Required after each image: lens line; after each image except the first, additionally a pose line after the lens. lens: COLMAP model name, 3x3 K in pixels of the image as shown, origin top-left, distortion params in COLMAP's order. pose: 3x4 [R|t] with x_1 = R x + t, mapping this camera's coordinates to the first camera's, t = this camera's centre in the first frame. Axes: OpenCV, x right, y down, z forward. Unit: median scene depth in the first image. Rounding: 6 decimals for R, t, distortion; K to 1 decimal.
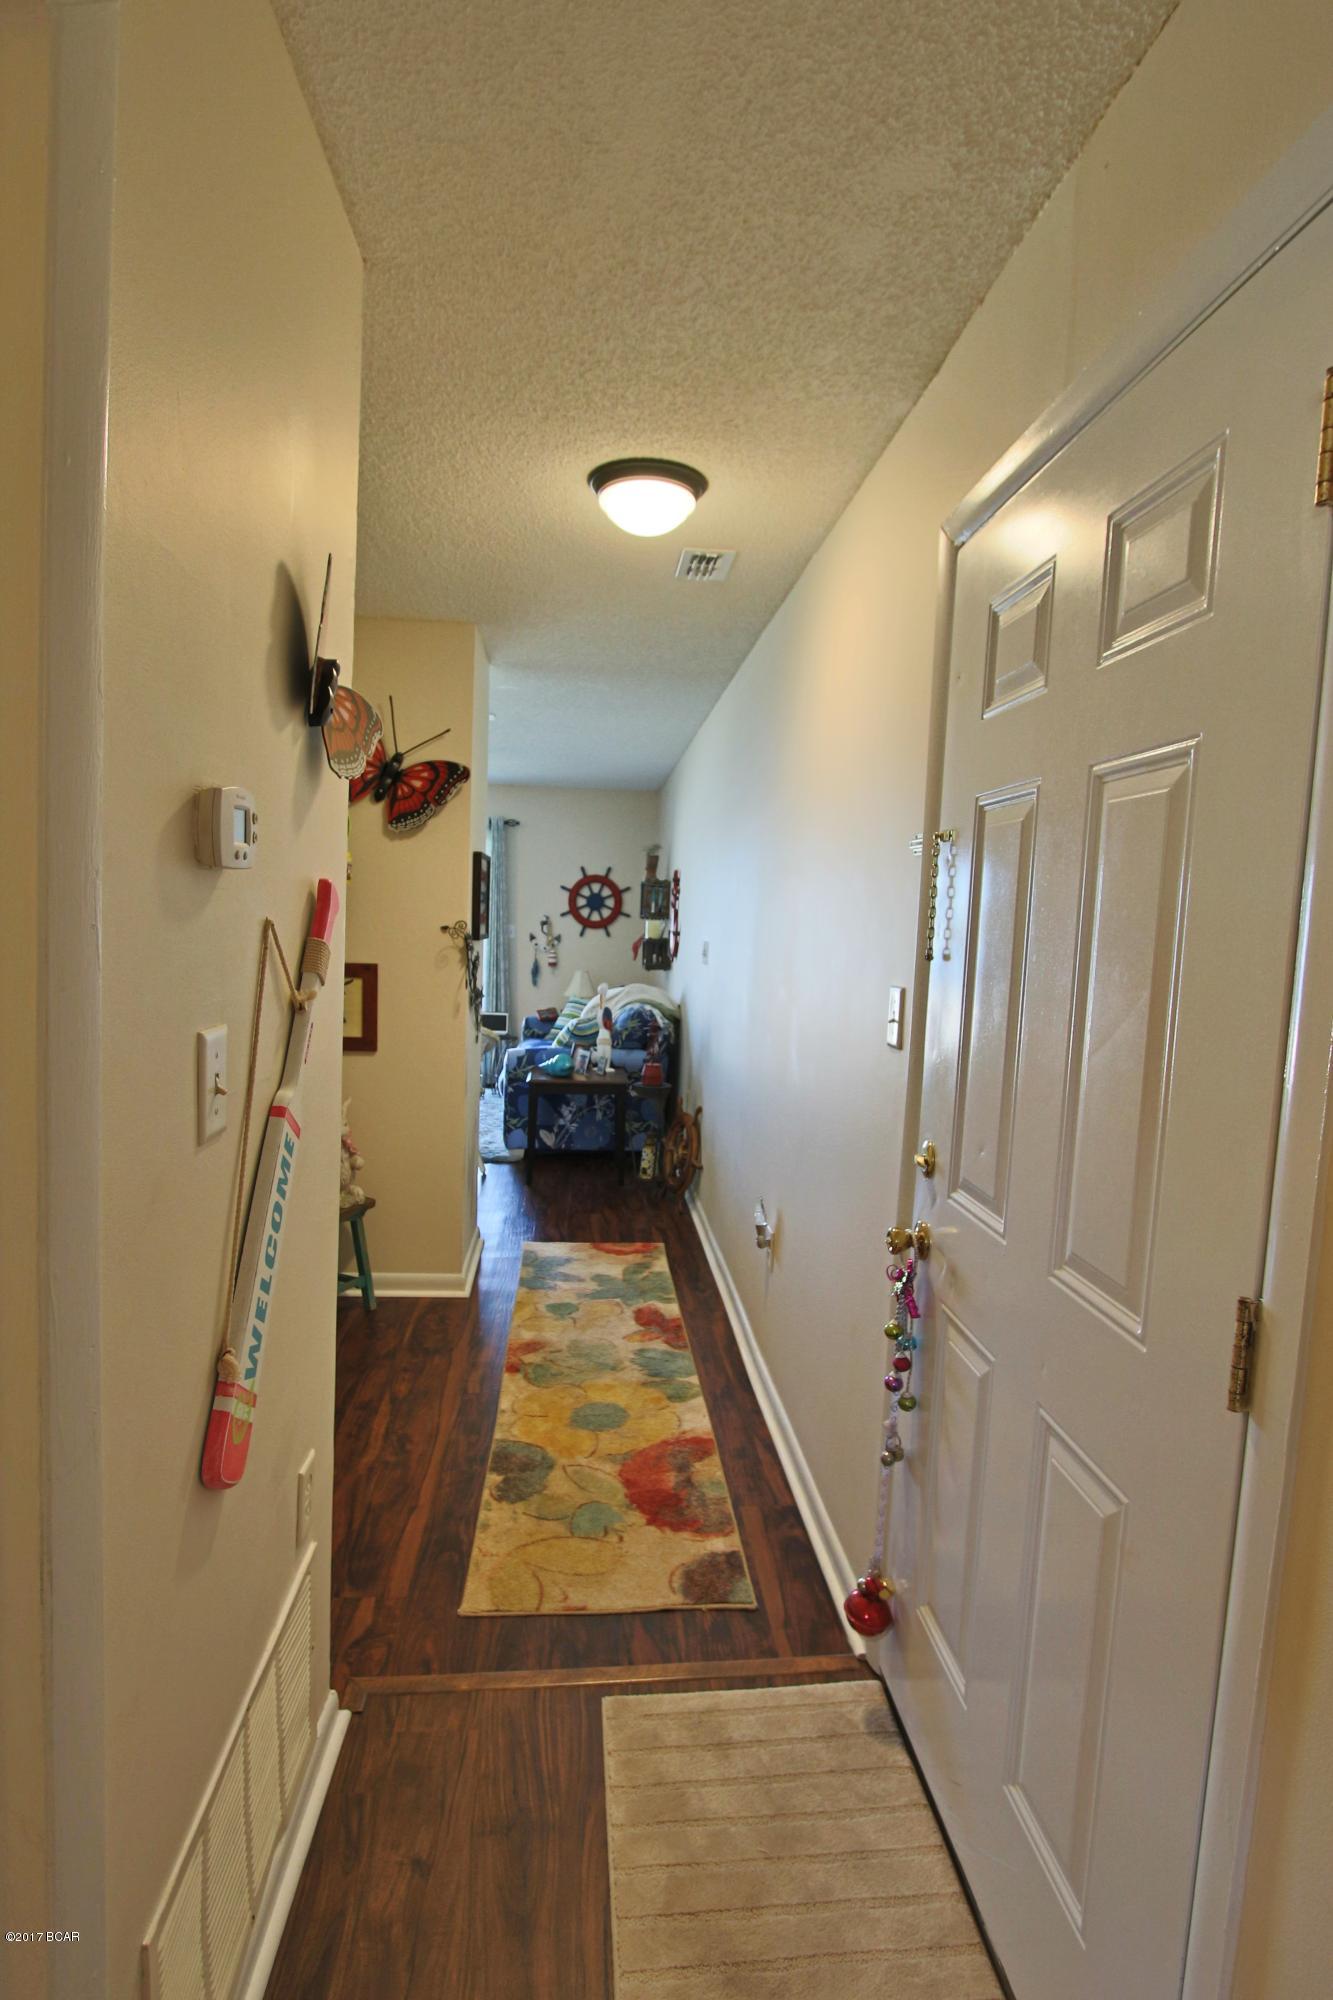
lens RADIAL K [[1019.2, 0, 666.5], [0, 1019.2, 1000.0], [0, 0, 1]] dist [-0.030418, 0.016587]
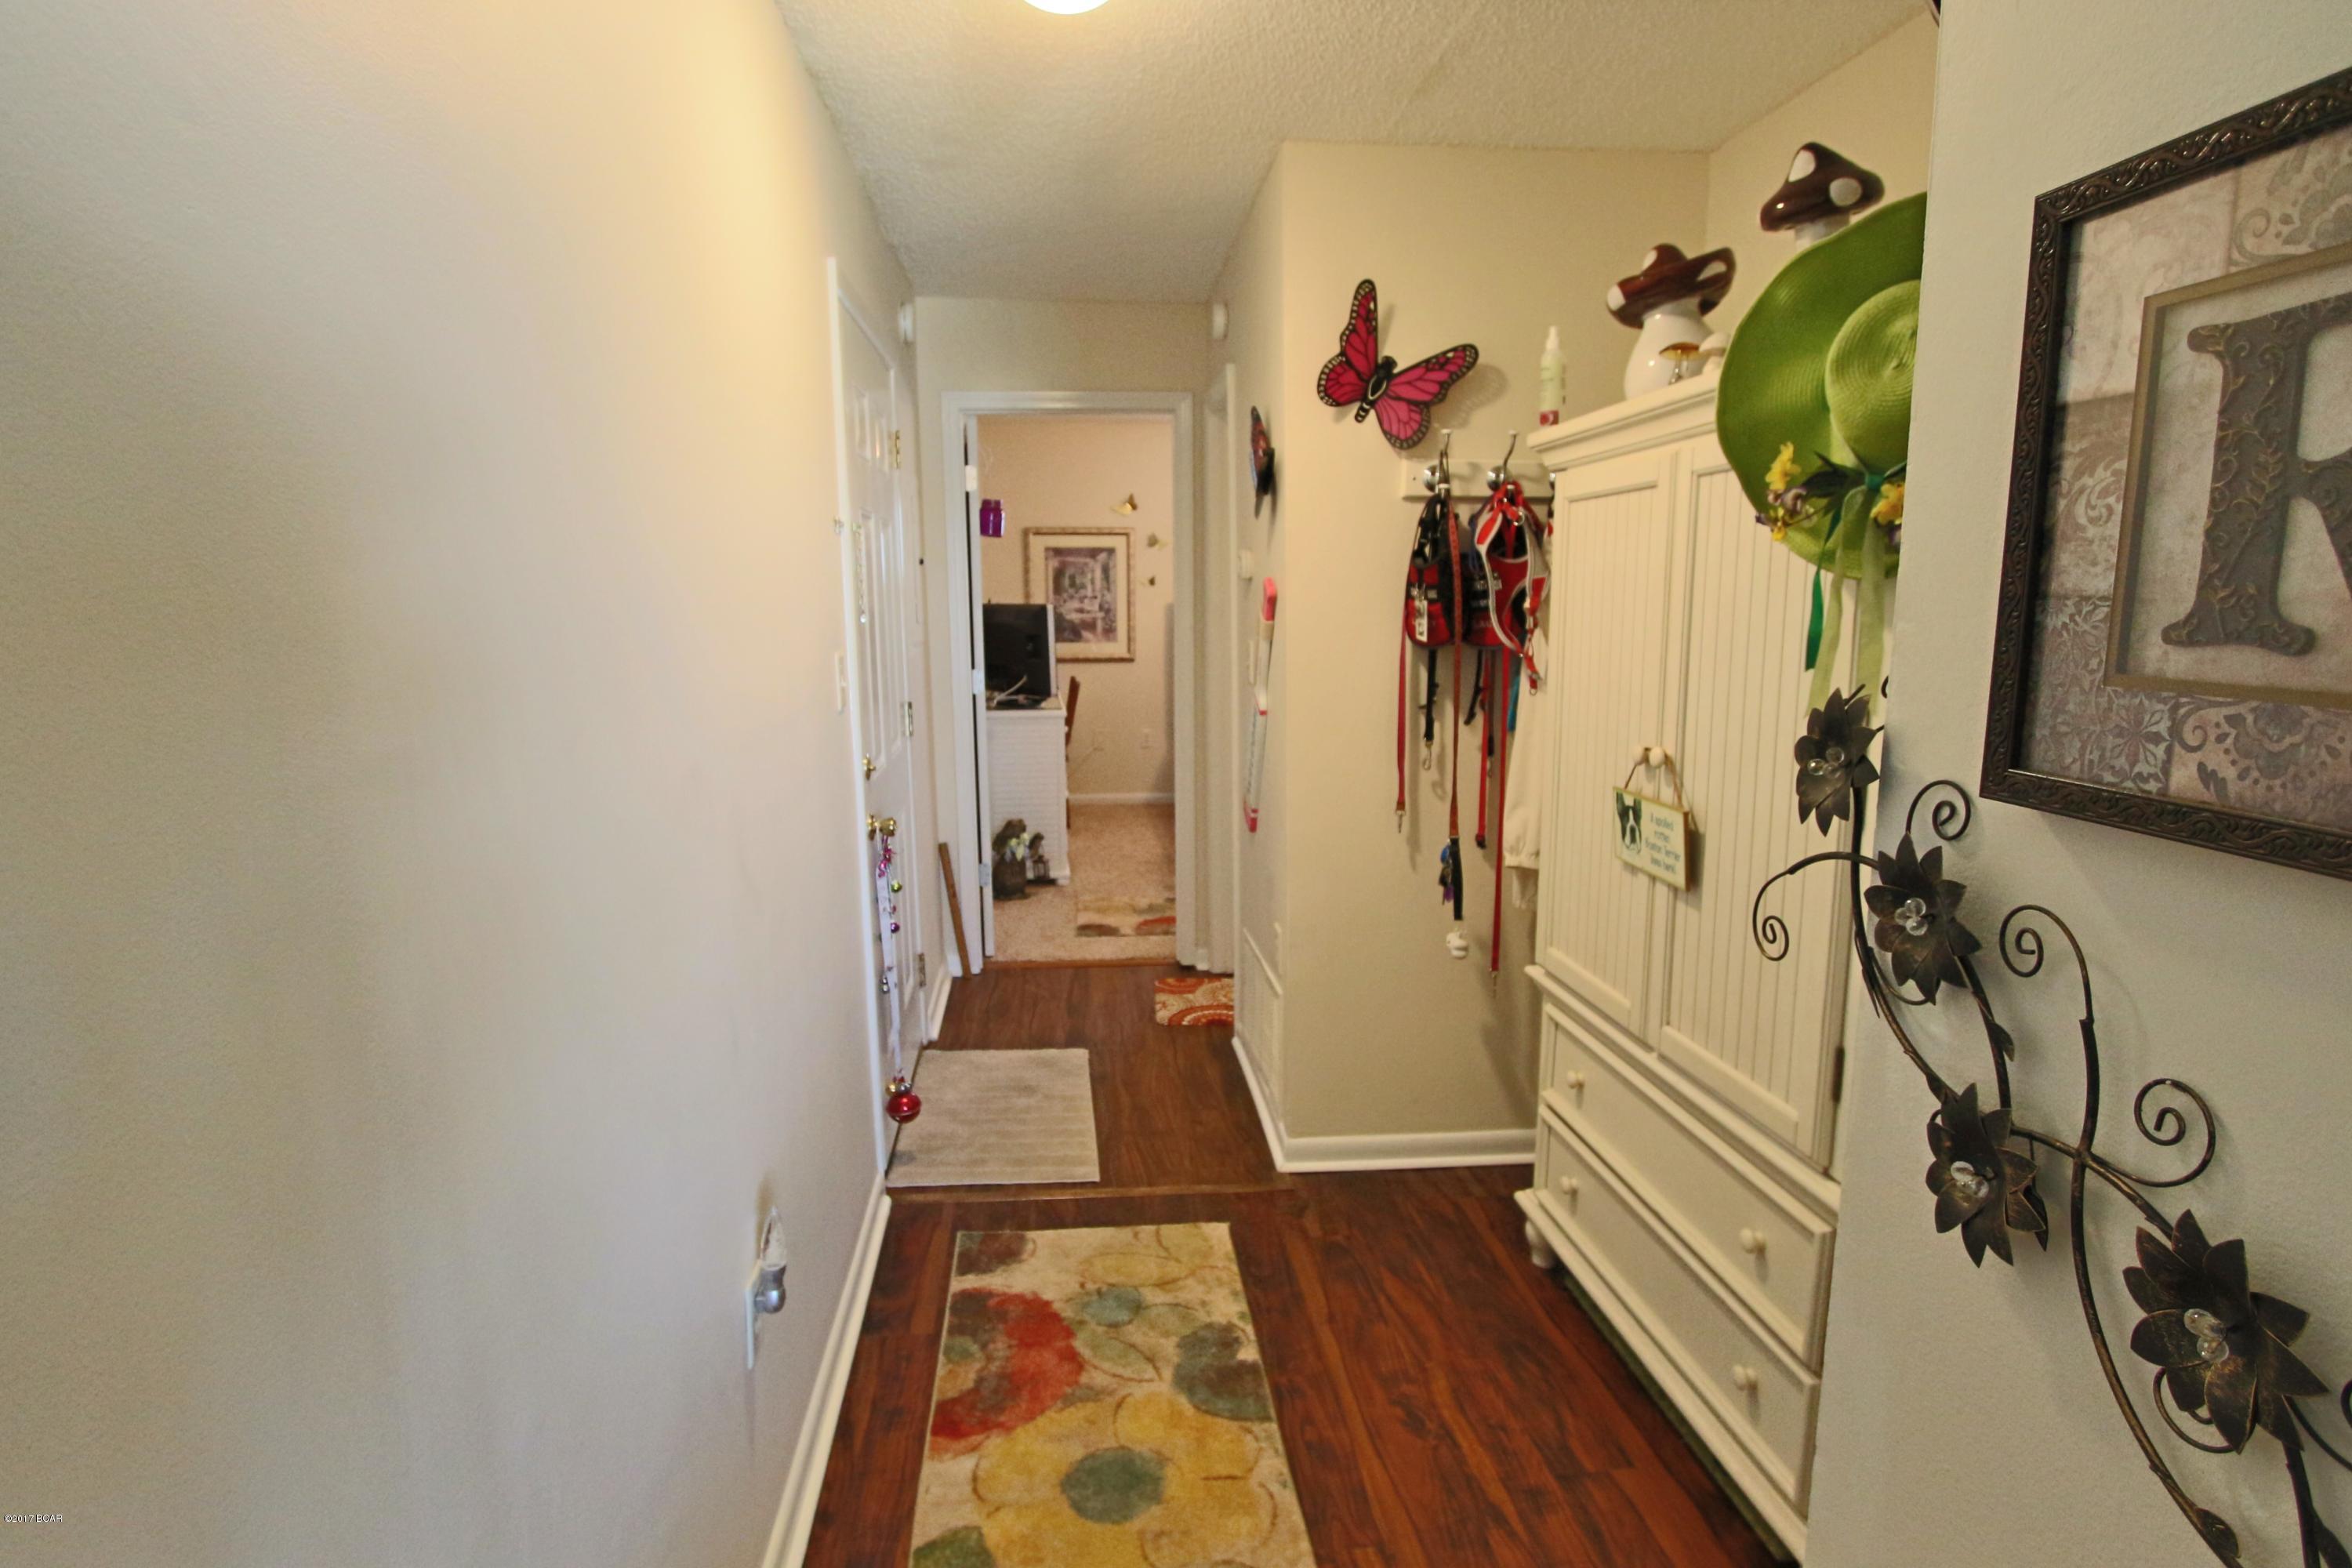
lens RADIAL K [[1198.6, 0, 1176.0], [0, 1198.6, 784.0], [0, 0, 1]] dist [-0.030418, 0.016587]
pose [[-0.999528, -0.021748, -0.021704, -0.106401], [-0.026517, 0.967419, 0.251788, -0.194410], [0.015521, 0.252245, -0.967539, 2.130627]]
